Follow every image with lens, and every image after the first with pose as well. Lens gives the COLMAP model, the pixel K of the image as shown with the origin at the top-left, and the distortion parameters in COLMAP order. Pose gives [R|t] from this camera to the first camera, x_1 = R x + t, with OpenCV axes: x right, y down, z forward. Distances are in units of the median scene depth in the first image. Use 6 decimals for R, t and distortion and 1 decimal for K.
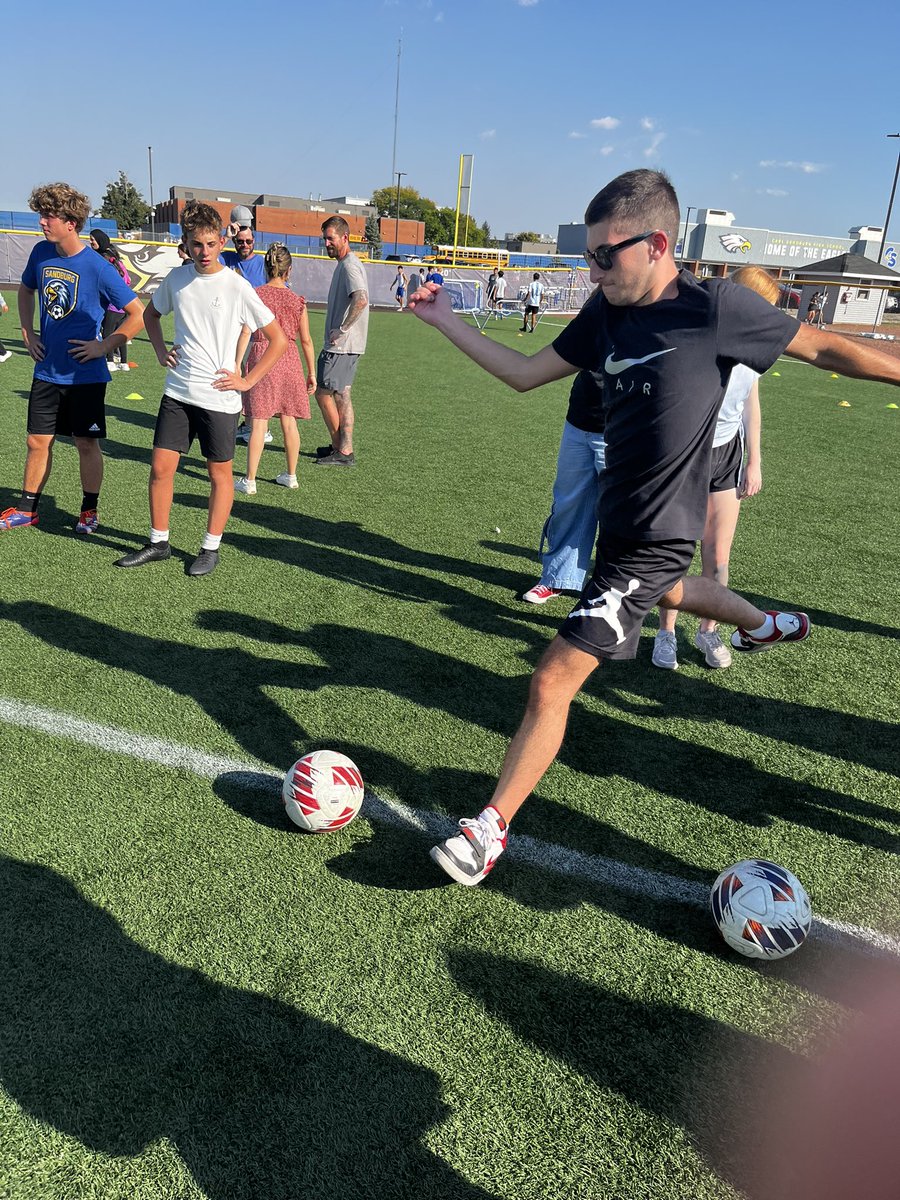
lens RADIAL K [[911.2, 0, 450.0], [0, 911.2, 600.0], [0, 0, 1]] dist [0.059548, -0.080716]
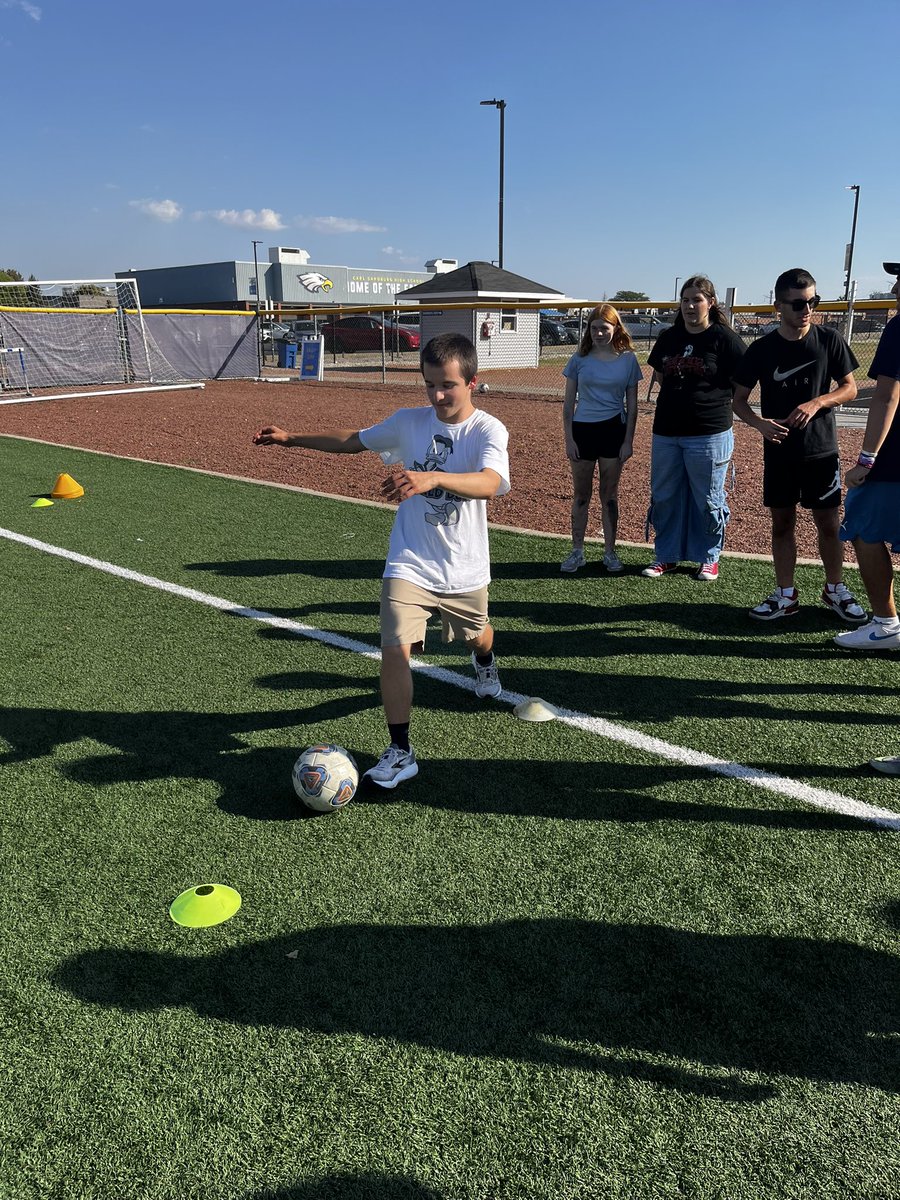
lens RADIAL K [[911.2, 0, 450.0], [0, 911.2, 600.0], [0, 0, 1]] dist [0.059548, -0.080716]
pose [[0.912959, -0.185076, 0.363667, 0.038883], [0.202091, 0.979326, -0.008942, -0.039839], [-0.354494, 0.081657, 0.931486, 0.119312]]
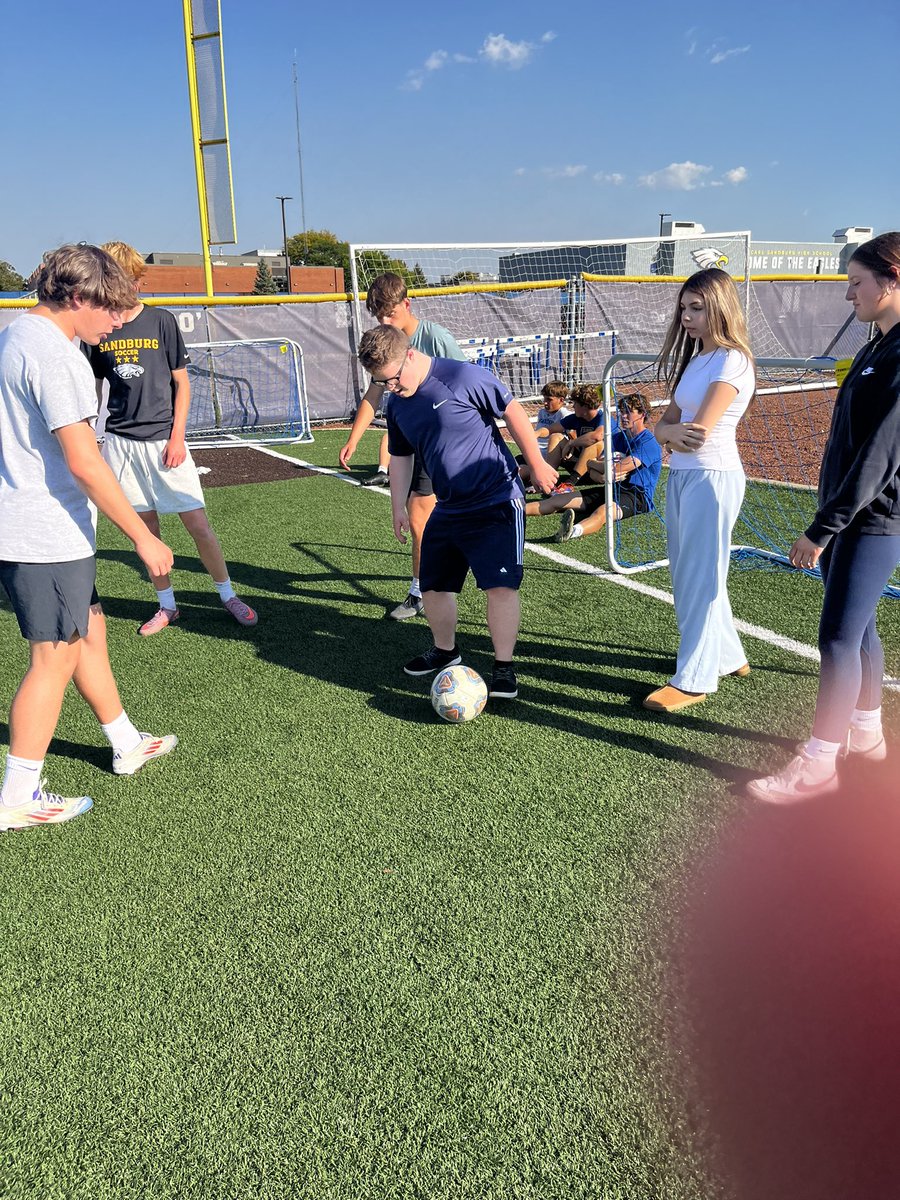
lens RADIAL K [[923.8, 0, 450.0], [0, 923.8, 600.0], [0, 0, 1]] dist [0.080879, -0.116595]
pose [[0.994688, -0.098076, 0.031258, 0.015610], [0.099545, 0.993799, -0.049547, -0.057302], [-0.026205, 0.052396, 0.998283, 0.164898]]
